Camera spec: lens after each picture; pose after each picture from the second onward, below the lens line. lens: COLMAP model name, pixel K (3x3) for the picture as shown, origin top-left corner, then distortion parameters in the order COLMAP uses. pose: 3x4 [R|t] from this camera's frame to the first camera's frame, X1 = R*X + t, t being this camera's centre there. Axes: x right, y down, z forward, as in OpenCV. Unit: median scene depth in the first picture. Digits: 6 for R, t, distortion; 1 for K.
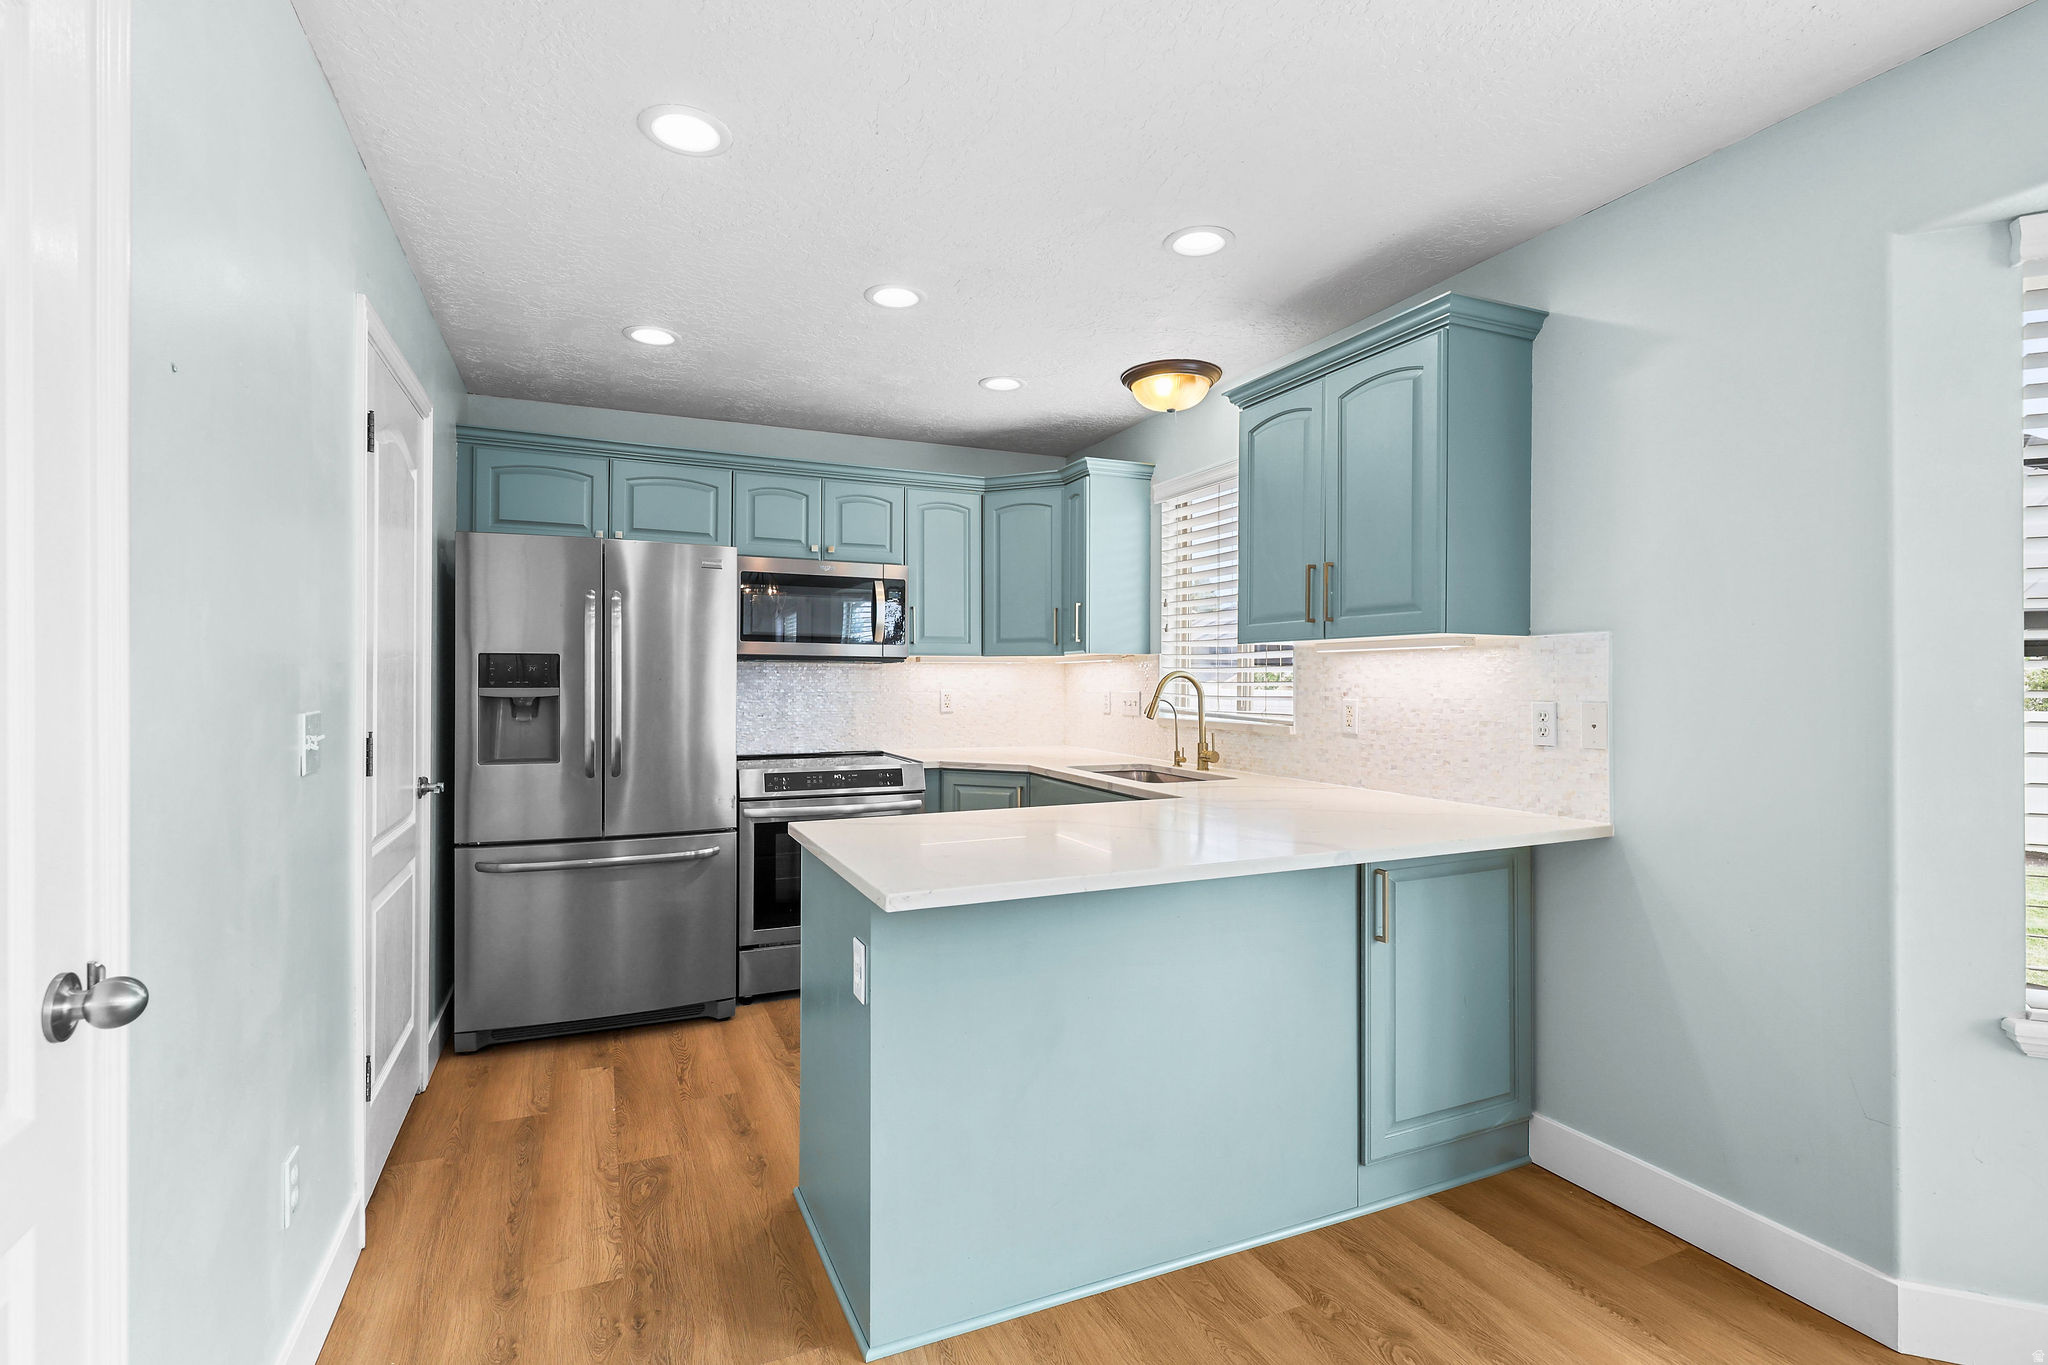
lens RADIAL K [[966.7, 0, 1028.3], [0, 966.7, 680.3], [0, 0, 1]] dist [0.019039, -0.000021]
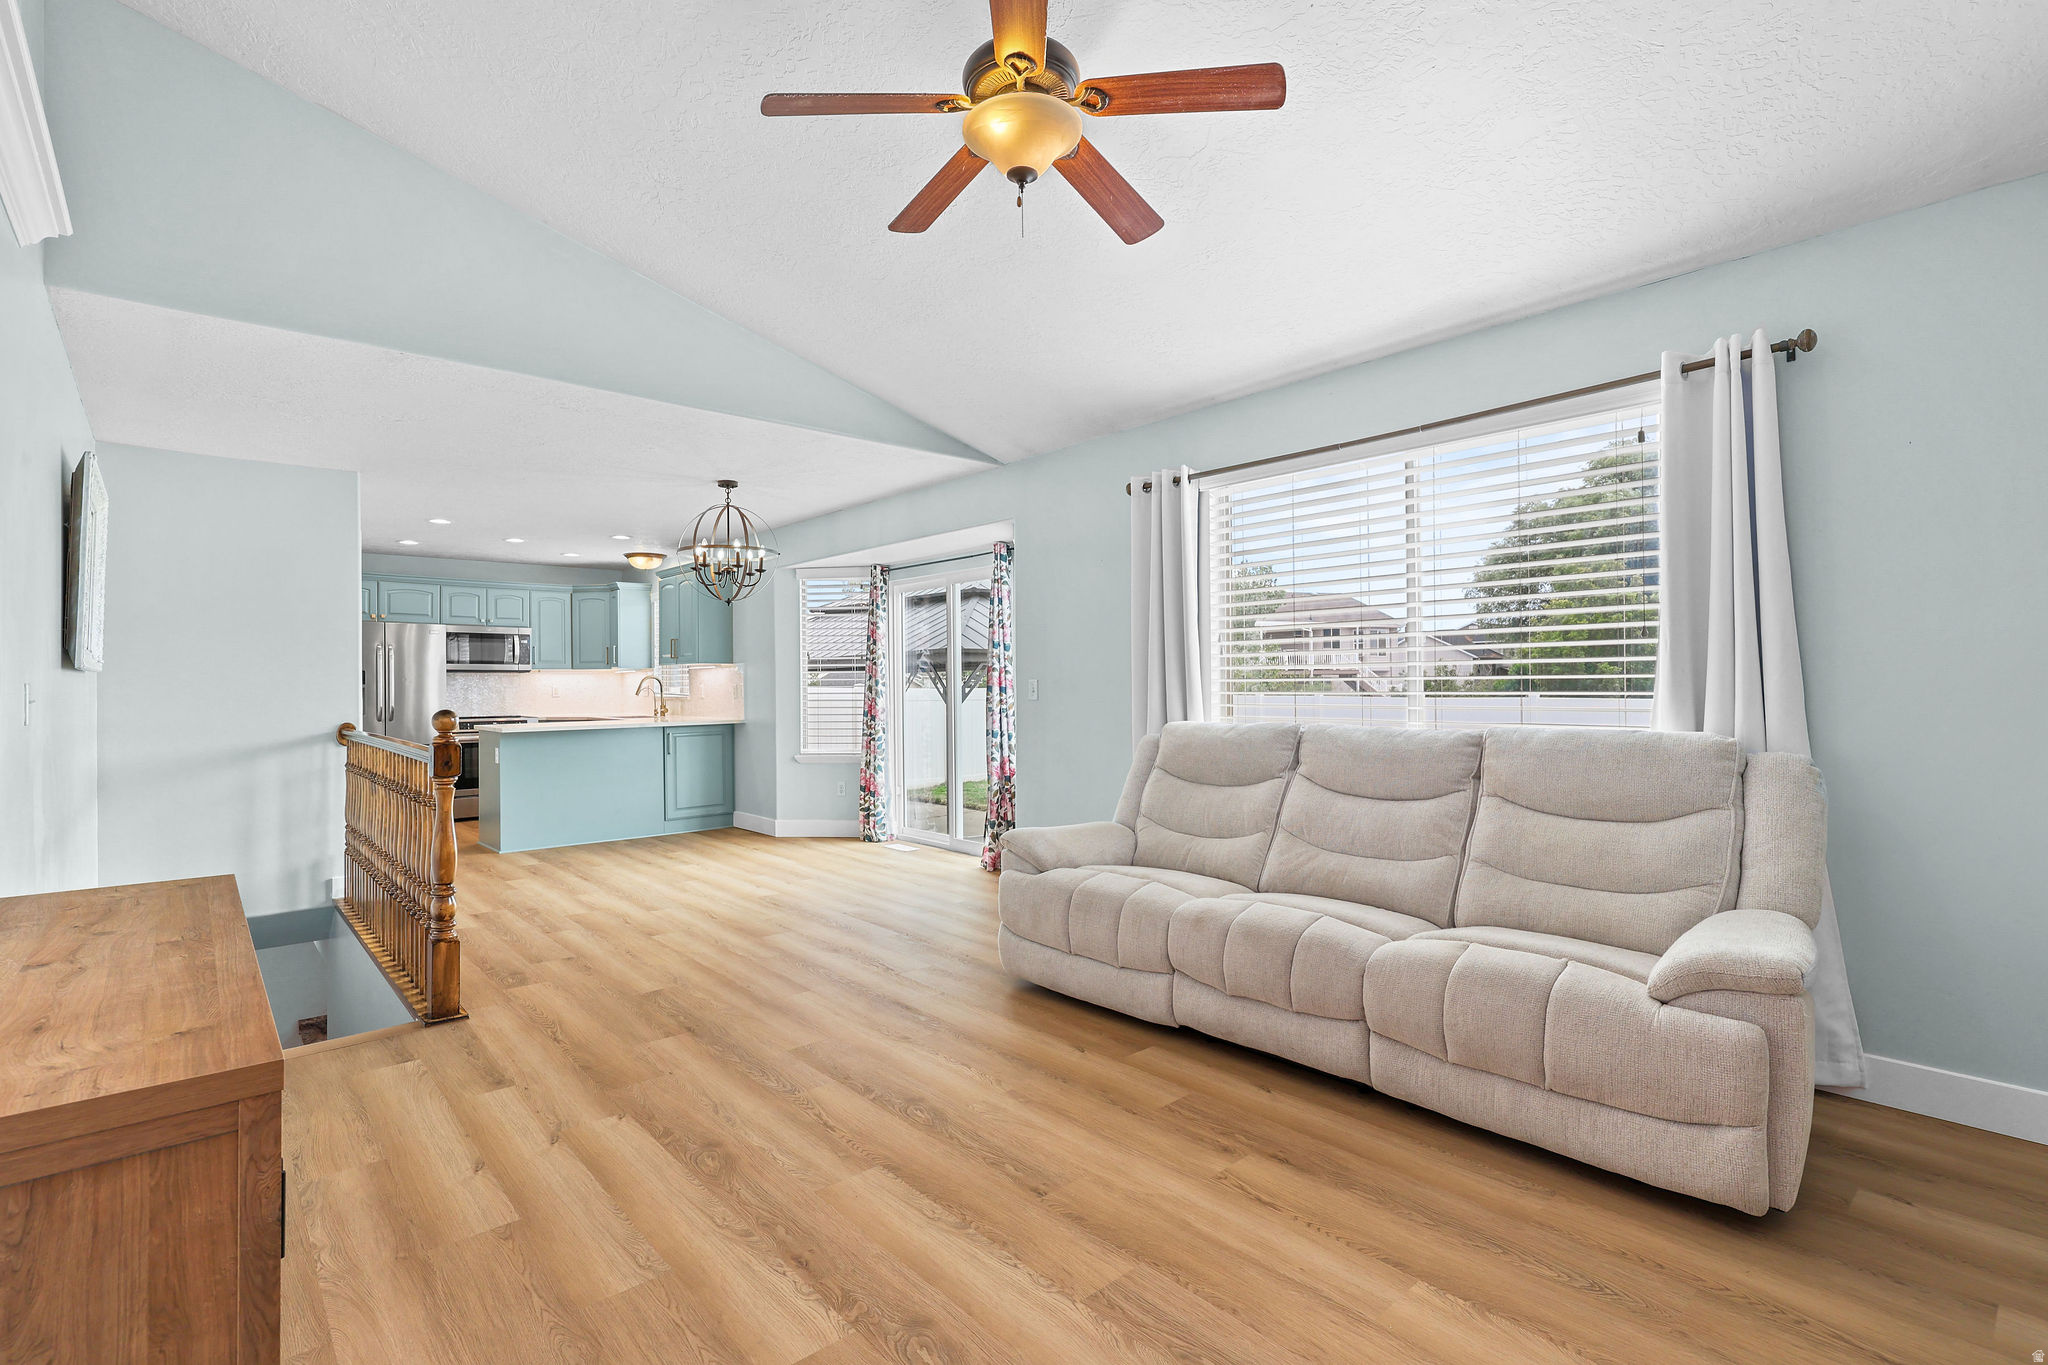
lens RADIAL K [[966.7, 0, 1017.3], [0, 966.7, 677.6], [0, 0, 1]] dist [0.019039, -0.000021]
pose [[0.959846, -0.009160, 0.280377, 0.367434], [0.011612, 0.999907, -0.007084, 0.024086], [-0.280286, 0.010055, 0.959864, -1.654407]]
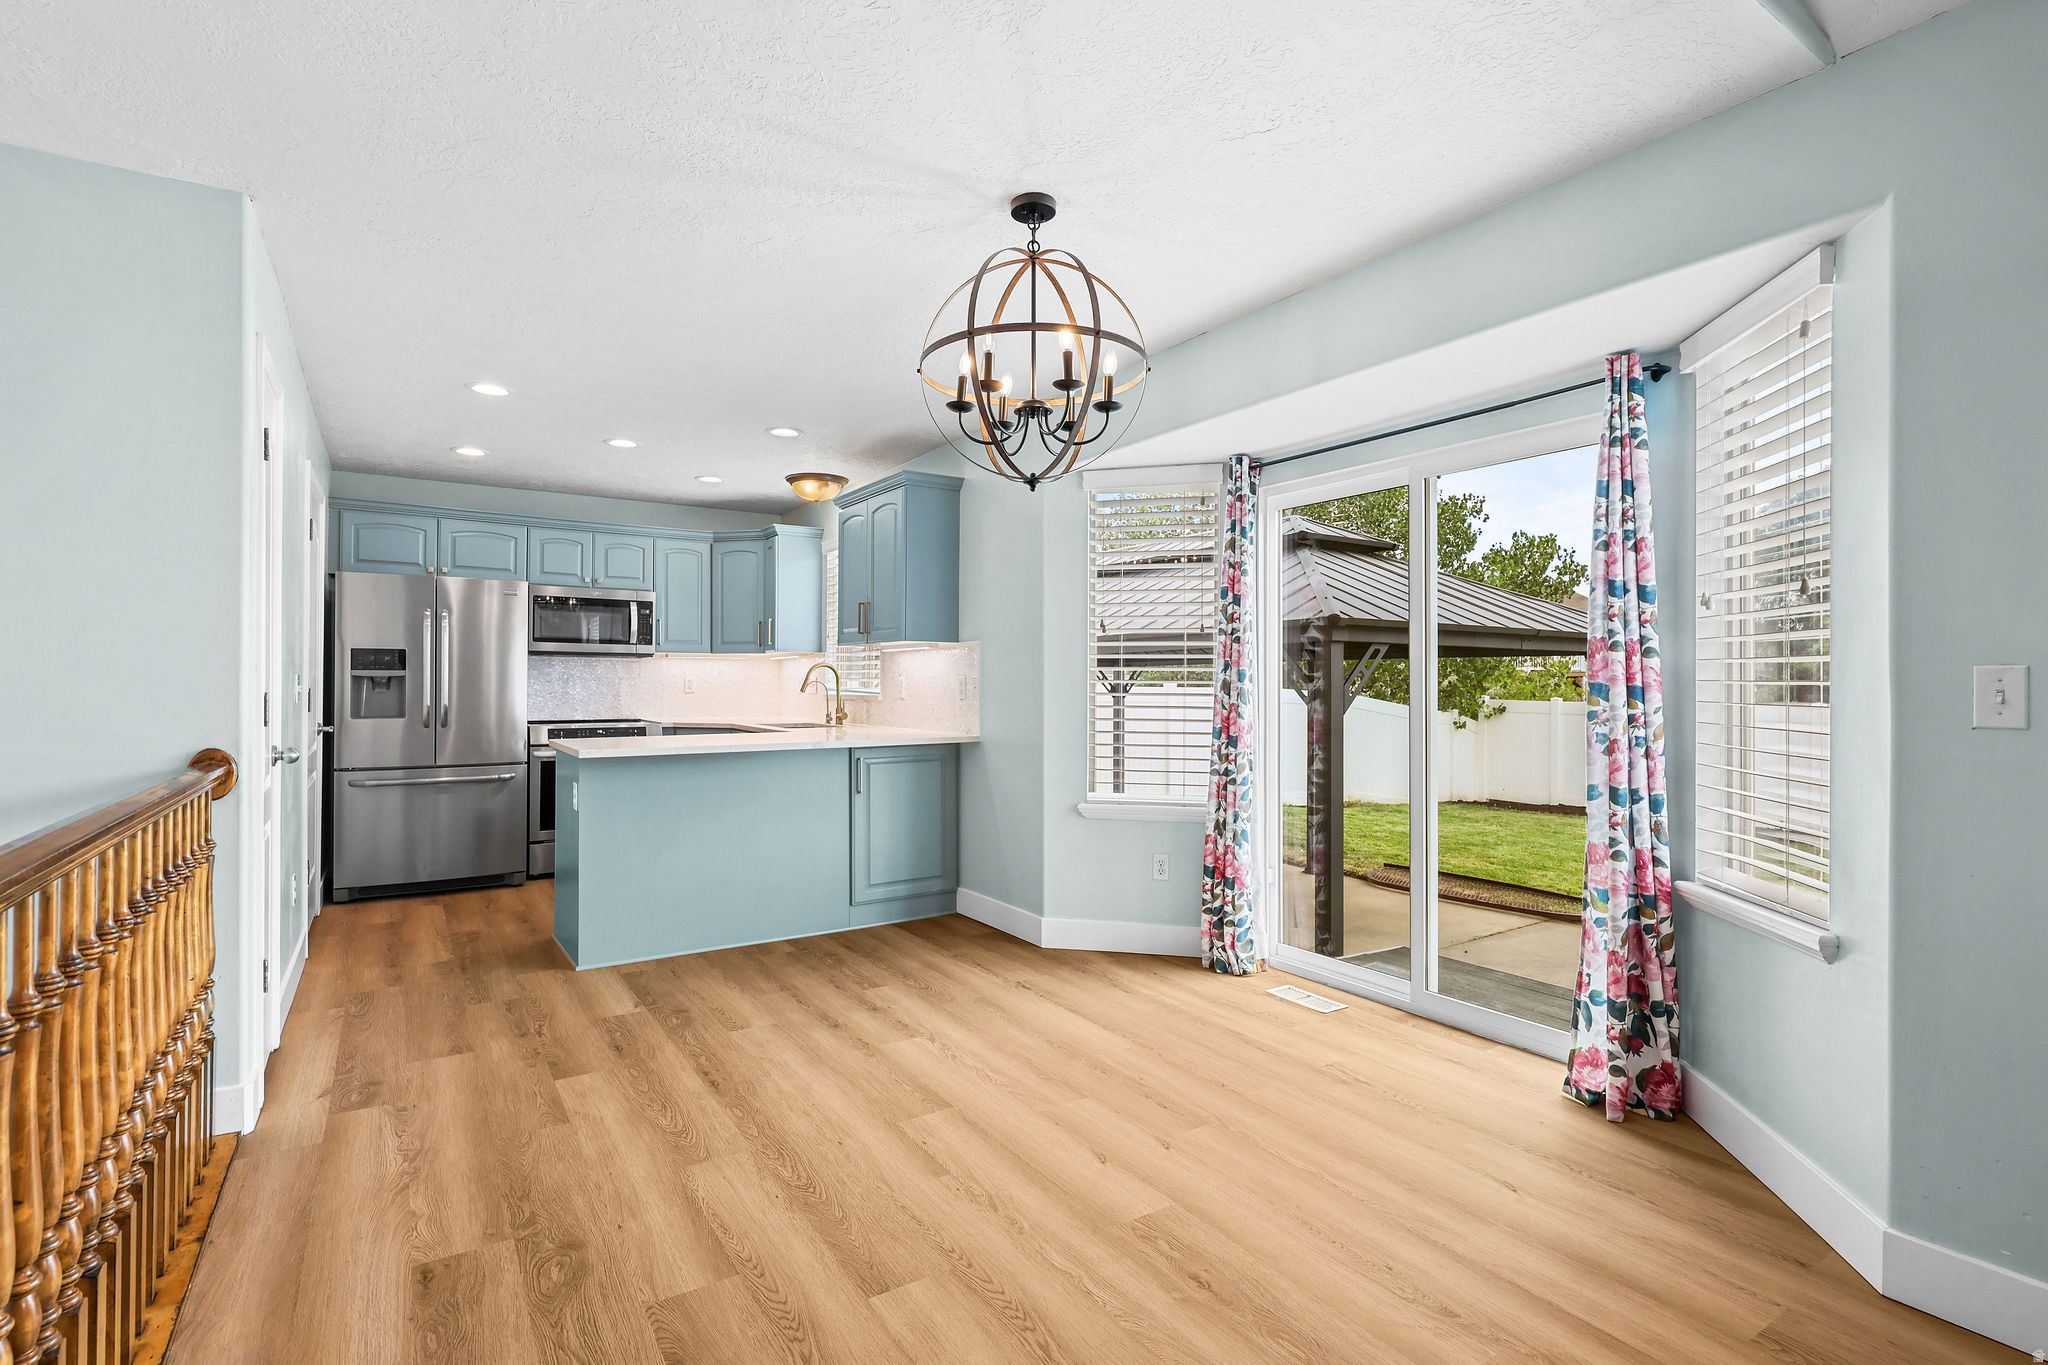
lens RADIAL K [[966.7, 0, 1018.2], [0, 966.7, 680.6], [0, 0, 1]] dist [0.019039, -0.000021]
pose [[0.989068, 0.002077, 0.147447, 0.246726], [-0.001400, 0.999988, -0.004698, 0.027730], [-0.147455, 0.004440, 0.989059, -0.655254]]
